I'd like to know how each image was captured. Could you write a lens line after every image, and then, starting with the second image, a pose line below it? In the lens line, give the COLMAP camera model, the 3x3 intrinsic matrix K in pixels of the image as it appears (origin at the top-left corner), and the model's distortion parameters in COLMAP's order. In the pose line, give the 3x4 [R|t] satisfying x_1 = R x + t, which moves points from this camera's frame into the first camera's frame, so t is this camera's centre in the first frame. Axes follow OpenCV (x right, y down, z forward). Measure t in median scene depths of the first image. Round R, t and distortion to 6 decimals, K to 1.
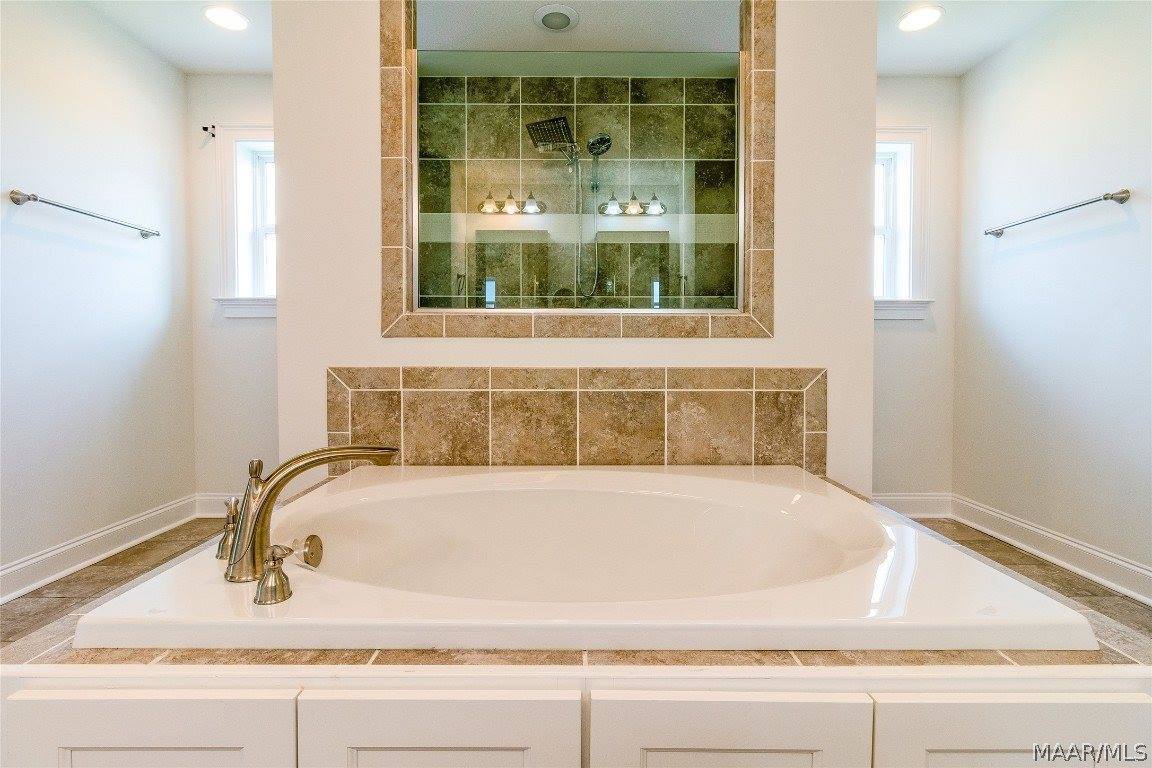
lens RADIAL K [[536.1, 0, 577.1], [0, 536.1, 367.2], [0, 0, 1]] dist [0.001430, 0.000833]
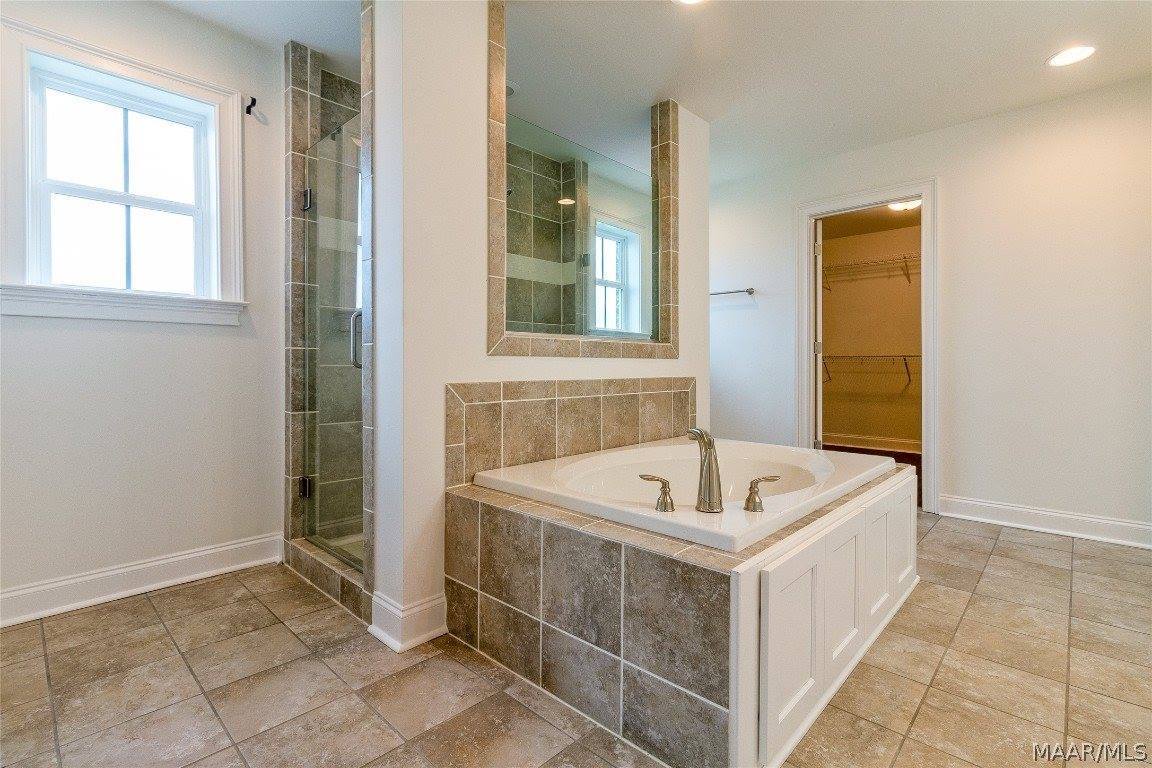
lens RADIAL K [[536.1, 0, 577.1], [0, 536.1, 367.2], [0, 0, 1]] dist [0.001430, 0.000833]
pose [[0.689447, -0.002365, 0.724332, -1.046900], [0.018144, 0.999737, -0.014006, -0.012391], [-0.724109, 0.022799, 0.689309, 0.089872]]
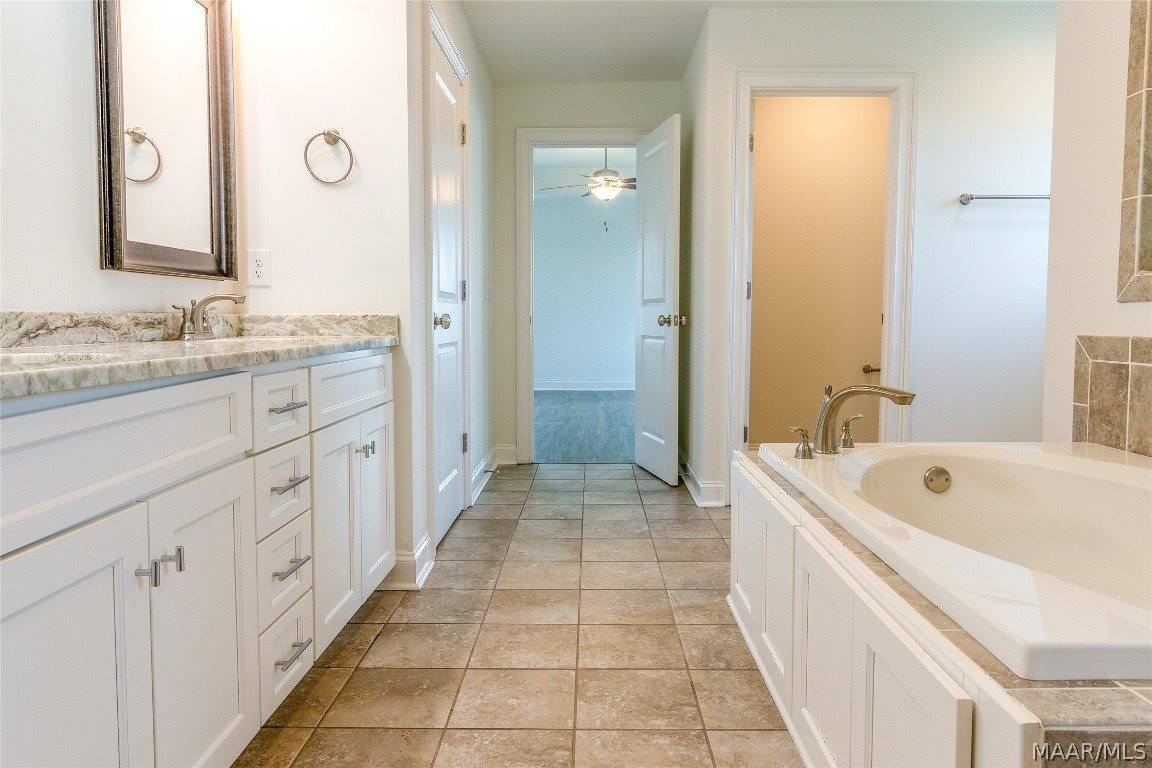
lens RADIAL K [[752.2, 0, 578.7], [0, 752.2, 360.0], [0, 0, 1]] dist [-0.002366, -0.000785]
pose [[-0.020993, 0.056254, -0.998196, 0.897743], [-0.028974, 0.997962, 0.056851, -0.006159], [0.999360, 0.030115, -0.019320, 0.135547]]
